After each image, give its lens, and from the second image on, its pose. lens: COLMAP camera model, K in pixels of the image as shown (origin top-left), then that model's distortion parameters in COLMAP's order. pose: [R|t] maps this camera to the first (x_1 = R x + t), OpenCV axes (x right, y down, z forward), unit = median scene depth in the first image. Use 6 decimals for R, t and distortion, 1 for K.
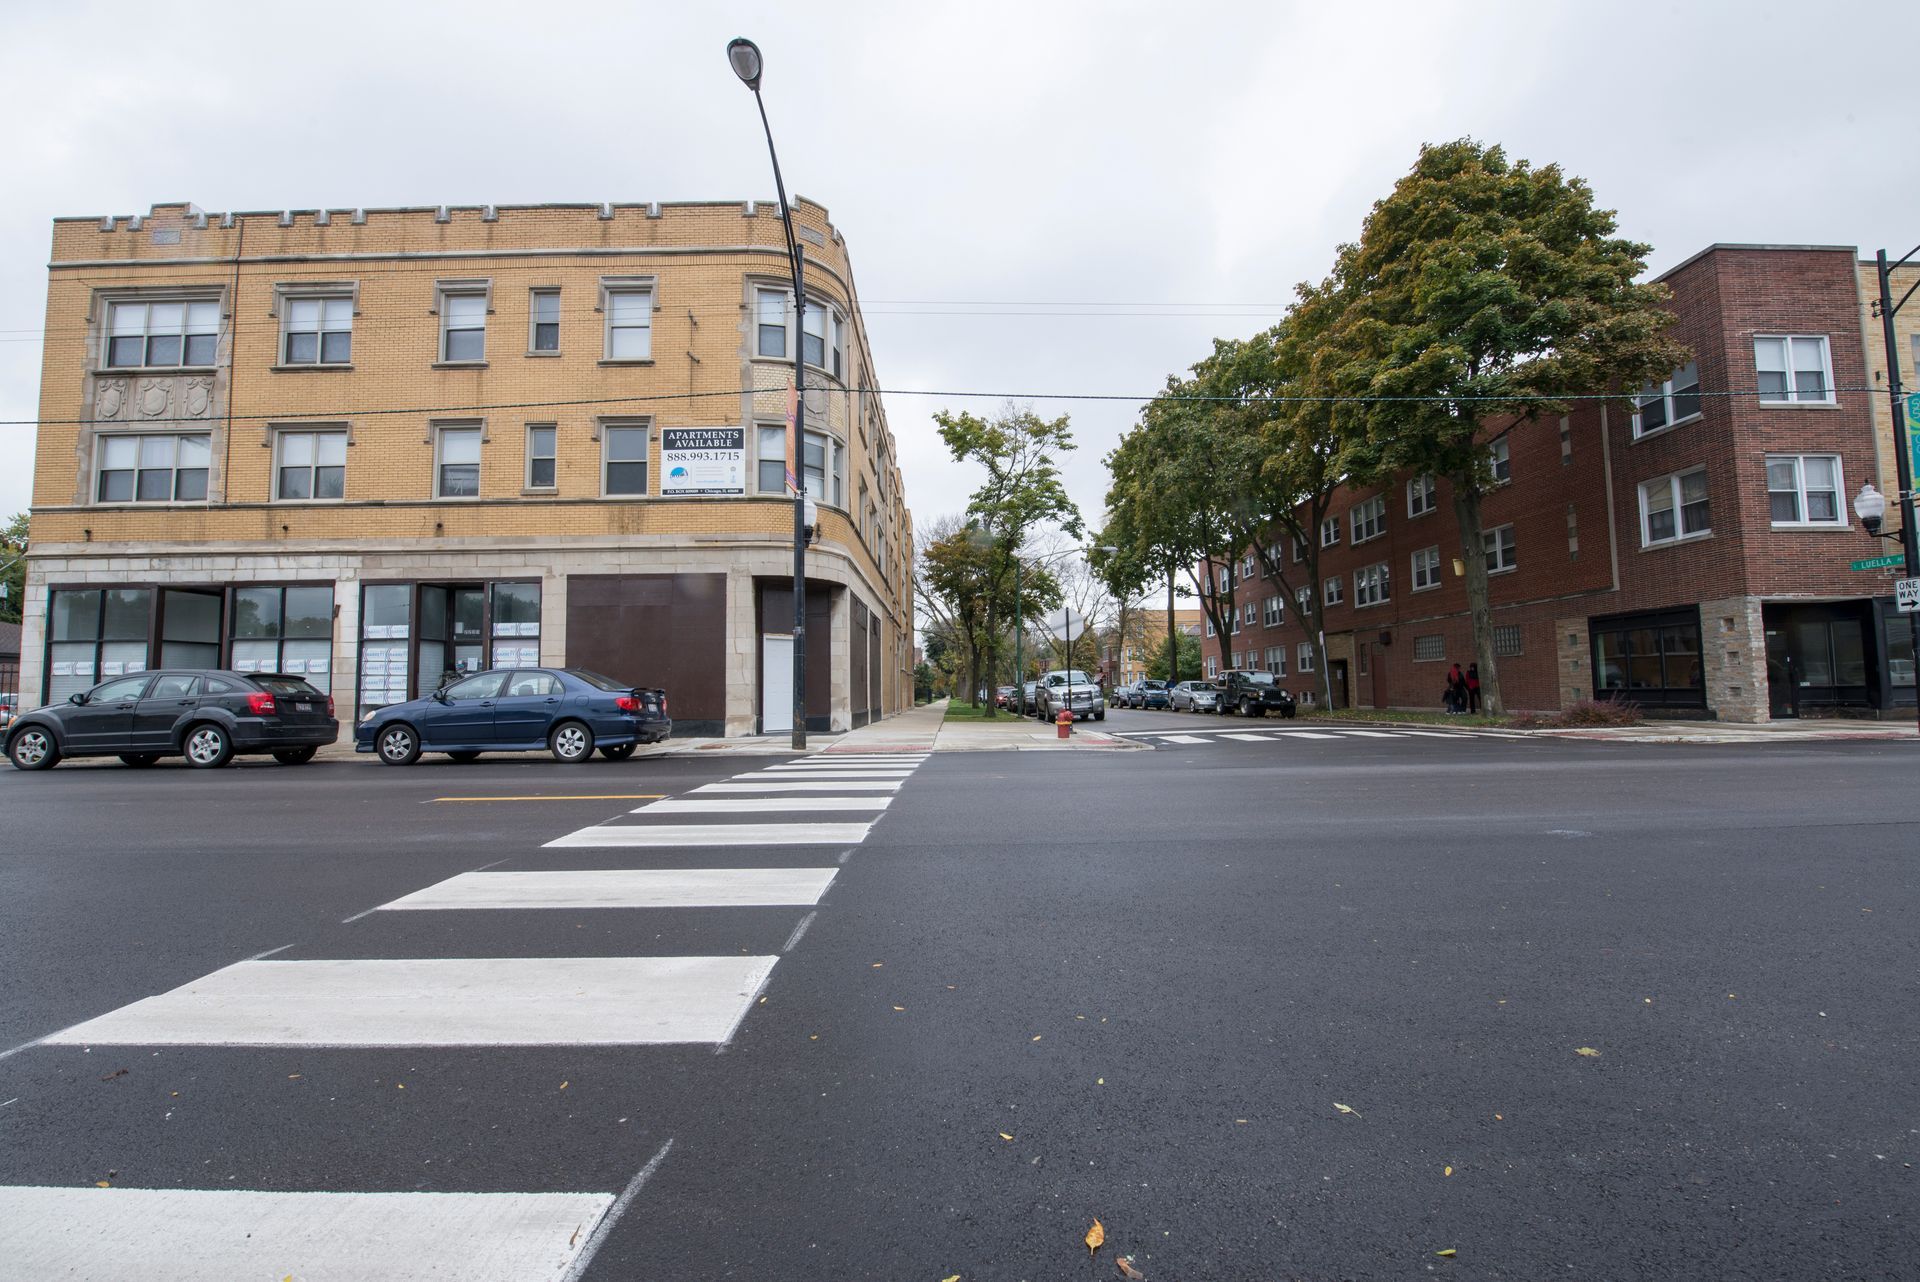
lens RADIAL K [[765.9, 0, 953.3], [0, 765.9, 642.3], [0, 0, 1]] dist [-0.016656, -0.002577]
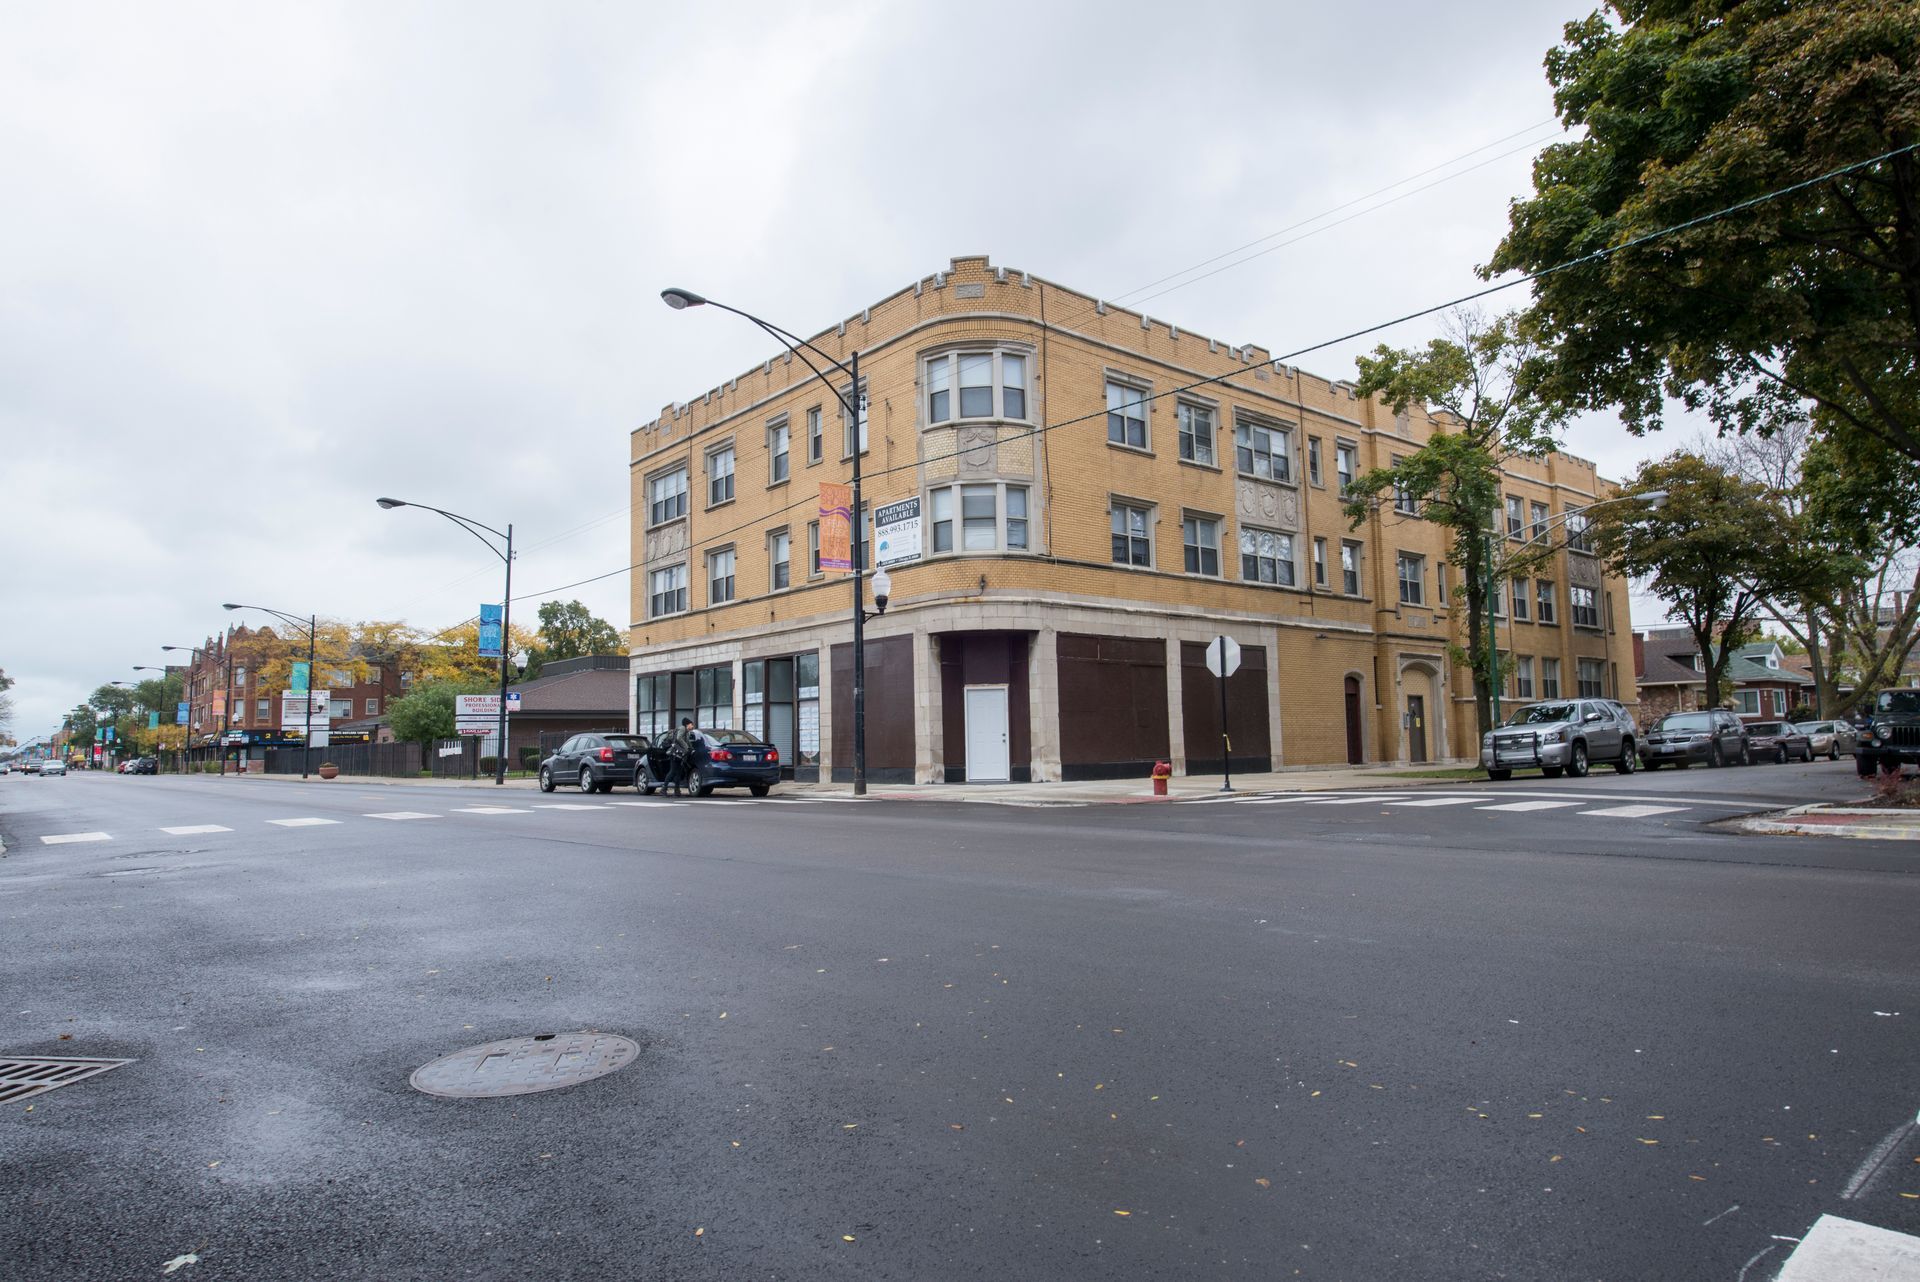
lens RADIAL K [[1134.9, 0, 952.6], [0, 1134.9, 638.1], [0, 0, 1]] dist [0.007881, 0.000119]
pose [[0.633783, -0.074185, -0.769945, 0.973249], [0.063248, 0.997027, -0.044002, -0.008651], [0.770921, -0.020809, 0.636591, 0.014571]]
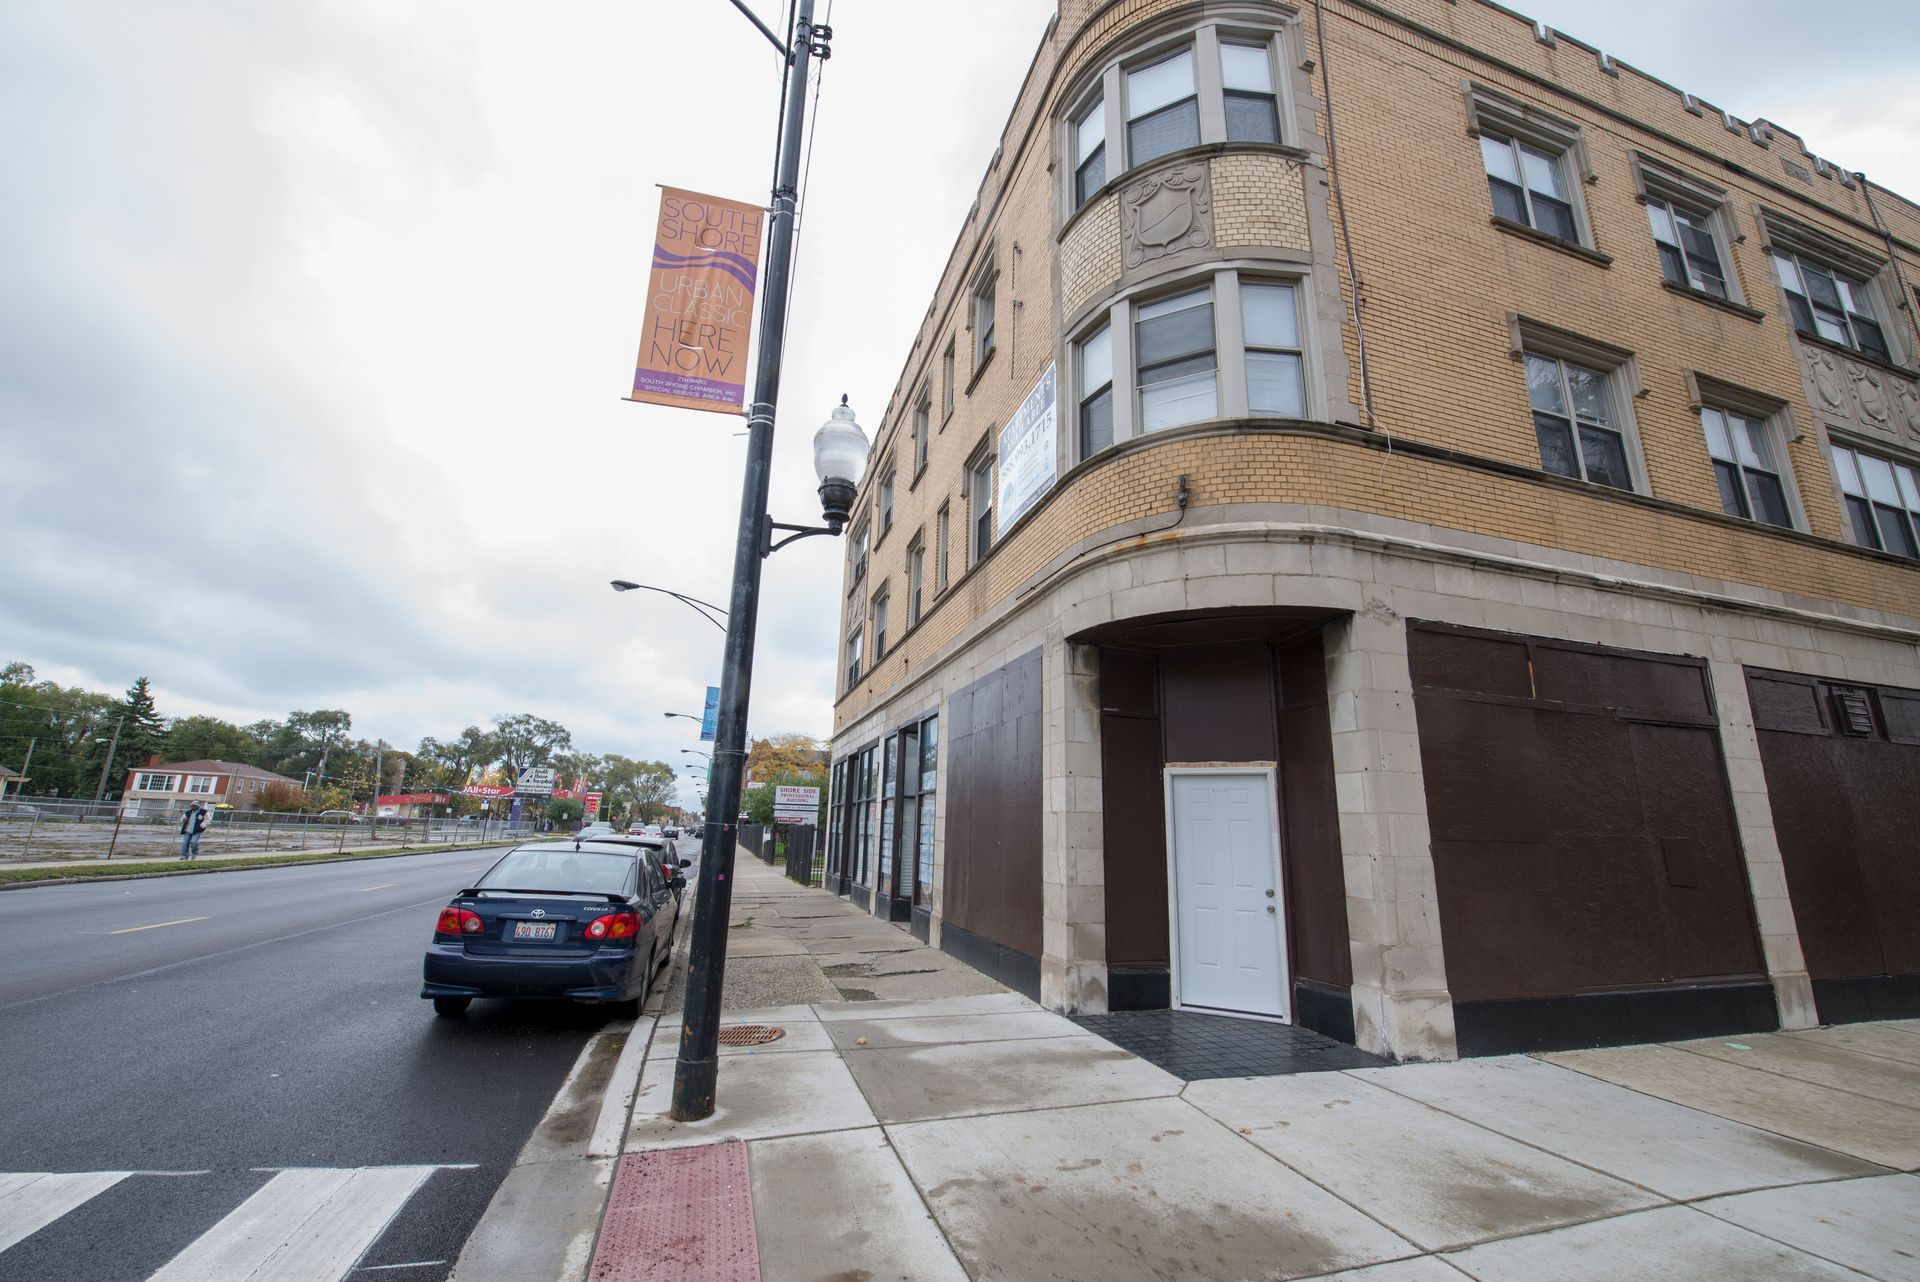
lens RADIAL K [[761.5, 0, 957.1], [0, 761.5, 640.3], [0, 0, 1]] dist [-0.008298, -0.004965]
pose [[0.282030, -0.215877, -0.934803, 0.147326], [0.030983, 0.975897, -0.216019, 0.010564], [0.958905, 0.031961, 0.281921, 0.800291]]
